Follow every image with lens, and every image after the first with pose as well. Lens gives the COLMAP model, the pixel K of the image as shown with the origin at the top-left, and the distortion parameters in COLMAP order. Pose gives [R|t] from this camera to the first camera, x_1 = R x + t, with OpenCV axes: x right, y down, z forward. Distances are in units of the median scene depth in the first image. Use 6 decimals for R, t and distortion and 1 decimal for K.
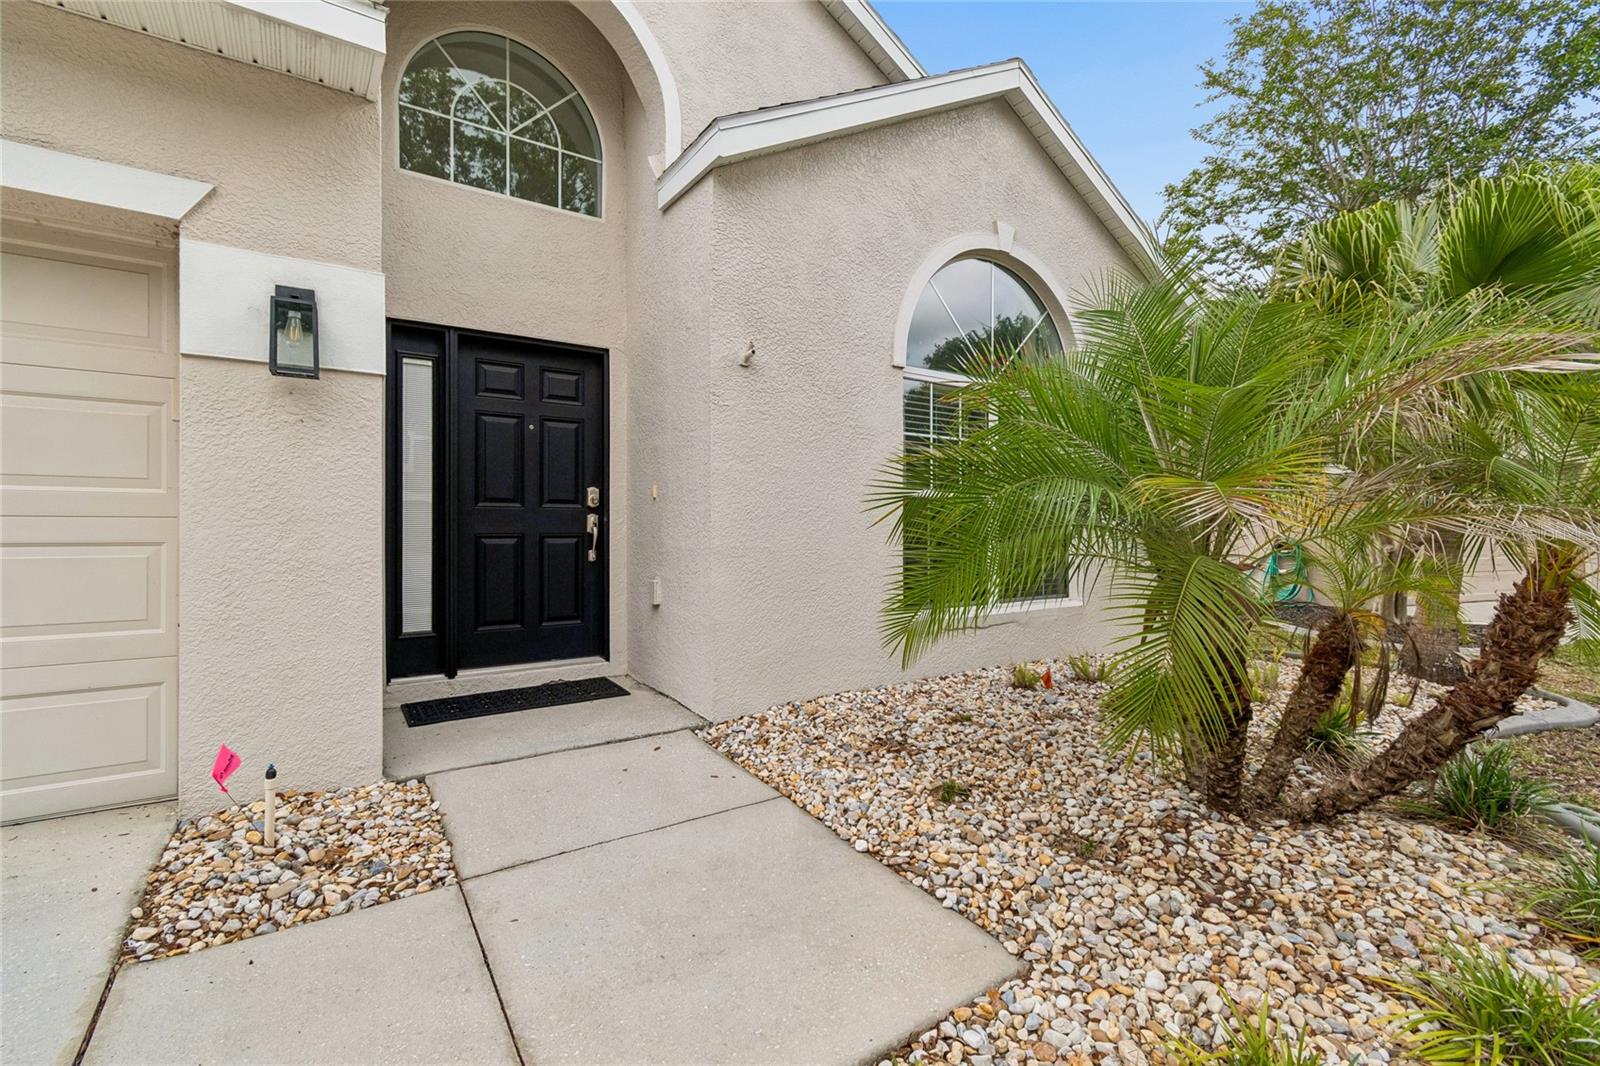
lens RADIAL K [[715.7, 0, 789.1], [0, 715.7, 539.7], [0, 0, 1]] dist [-0.001459, -0.000057]
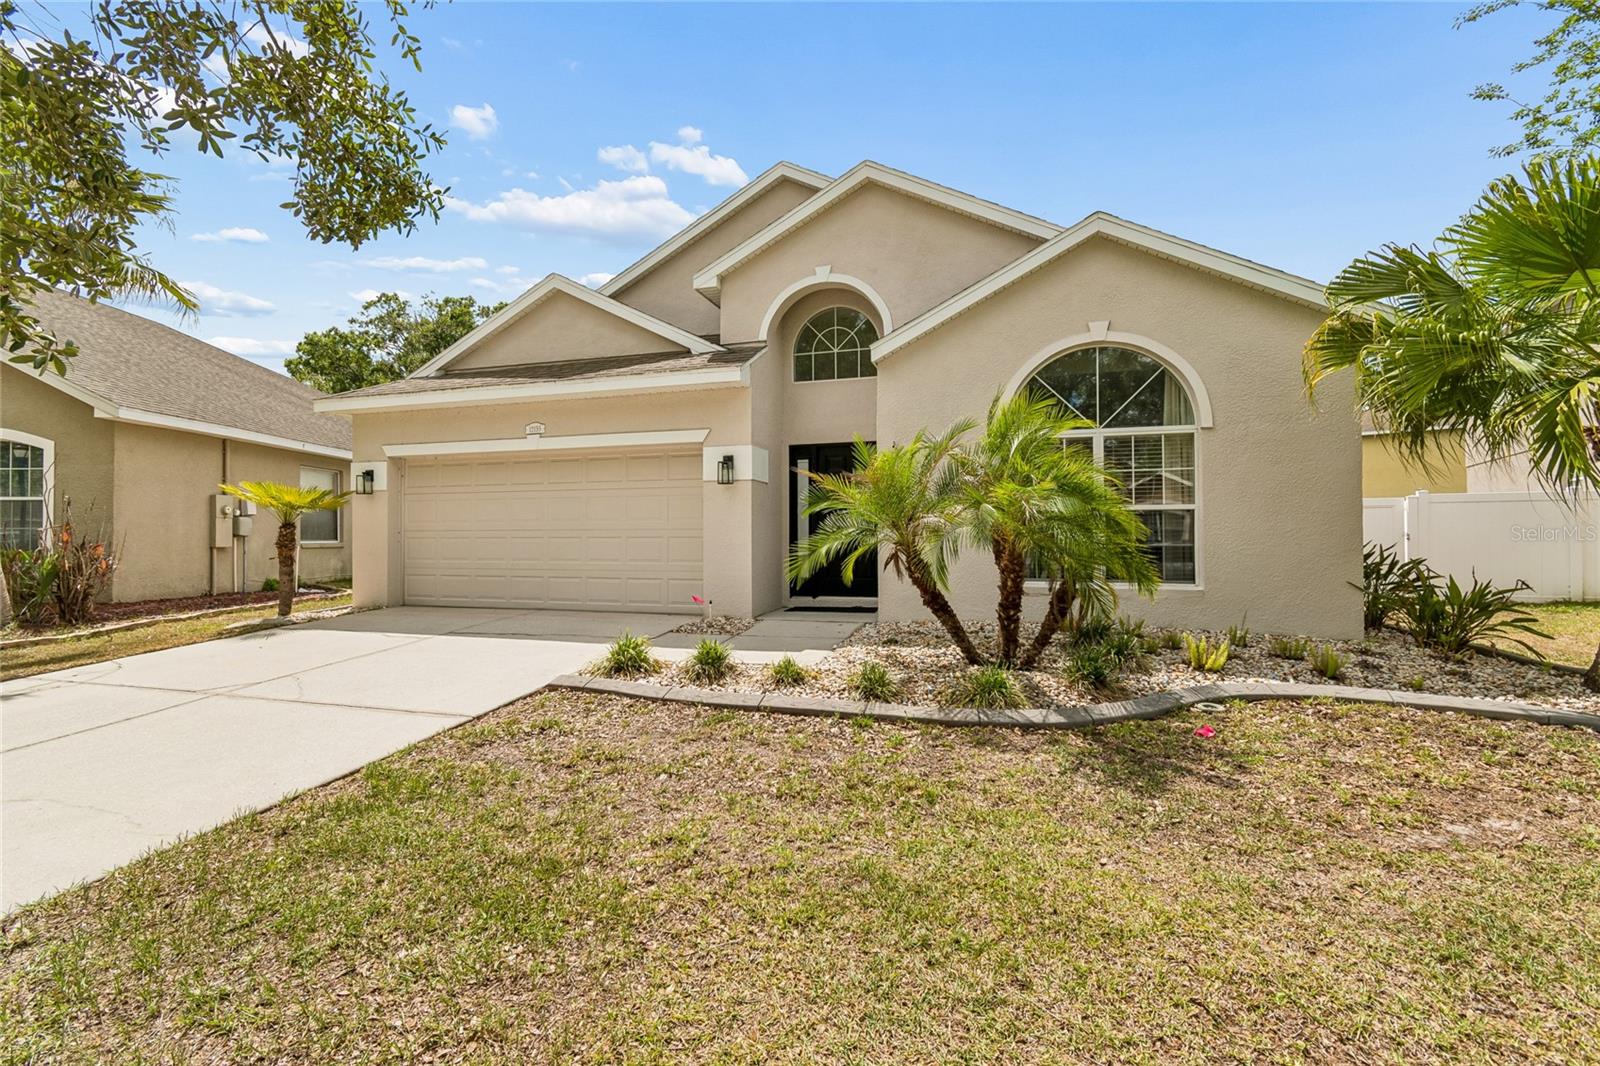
lens RADIAL K [[715.7, 0, 789.1], [0, 715.7, 539.7], [0, 0, 1]] dist [-0.001459, -0.000057]
pose [[0.634787, -0.002236, -0.772684, 1.222759], [-0.003134, 0.999980, -0.005468, 0.017760], [0.772681, 0.005893, 0.634768, -0.495803]]
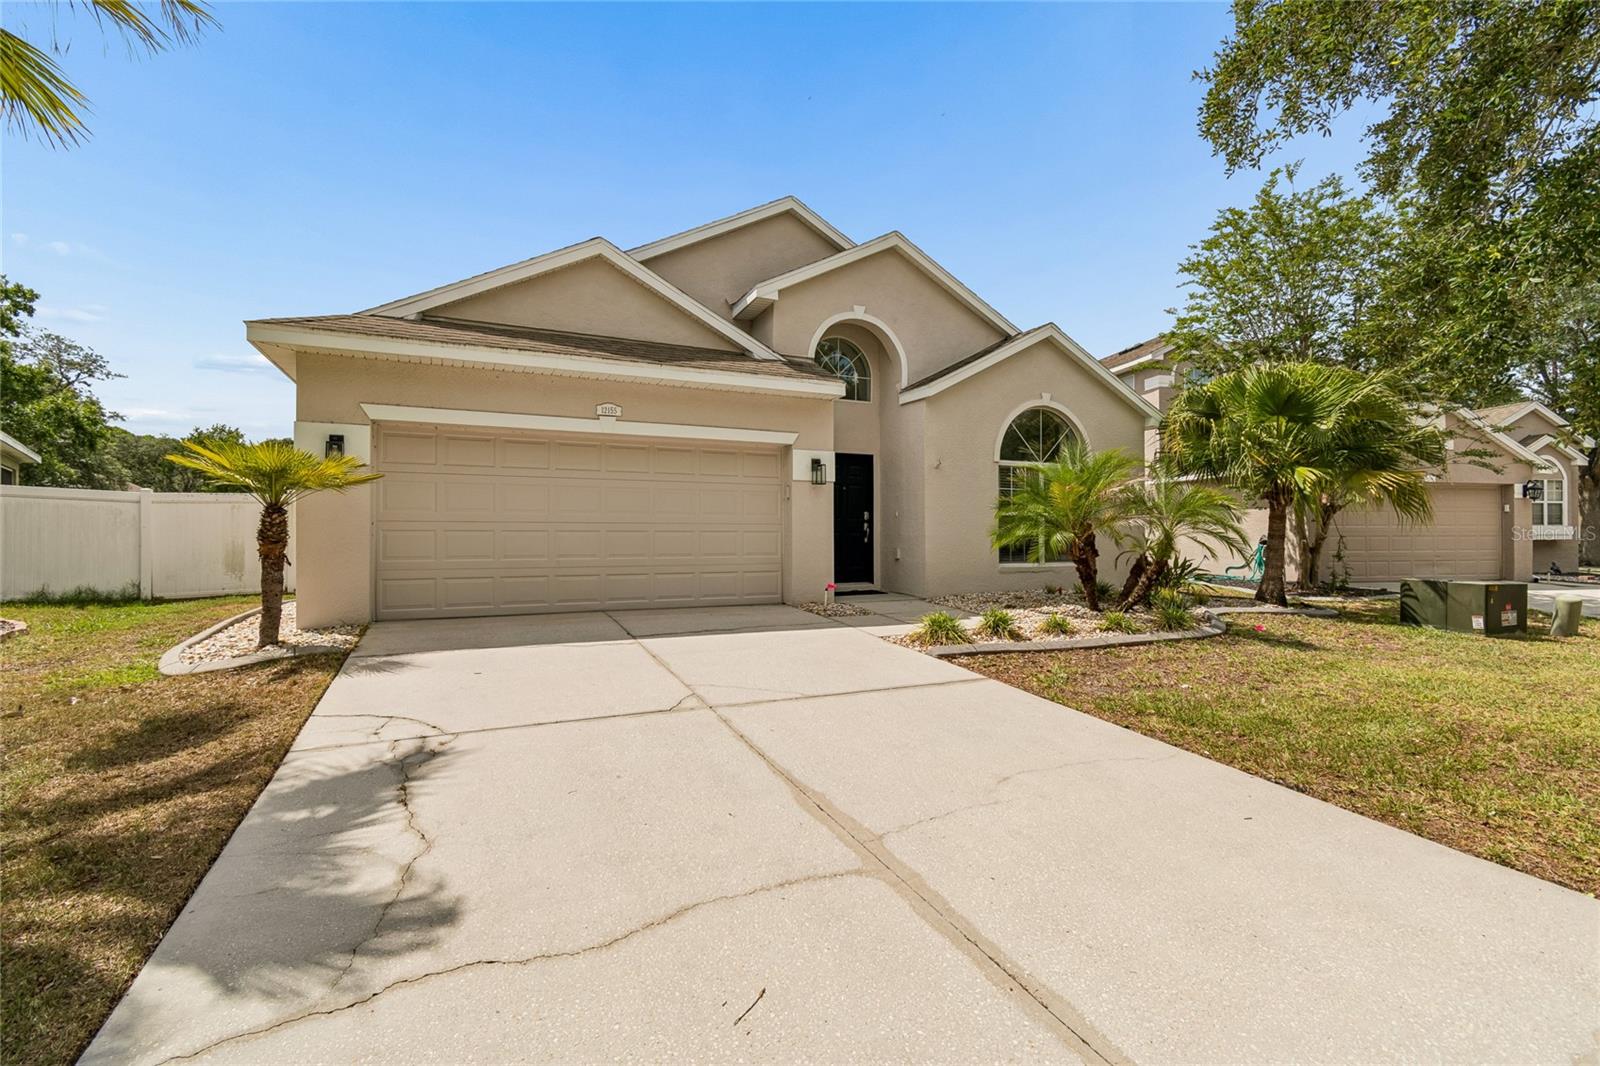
lens RADIAL K [[715.7, 0, 789.1], [0, 715.7, 539.7], [0, 0, 1]] dist [-0.001459, -0.000057]
pose [[0.989716, -0.003354, -0.143006, -0.207448], [0.002435, 0.999975, -0.006604, 0.040195], [0.143025, 0.006188, 0.989700, -1.598558]]
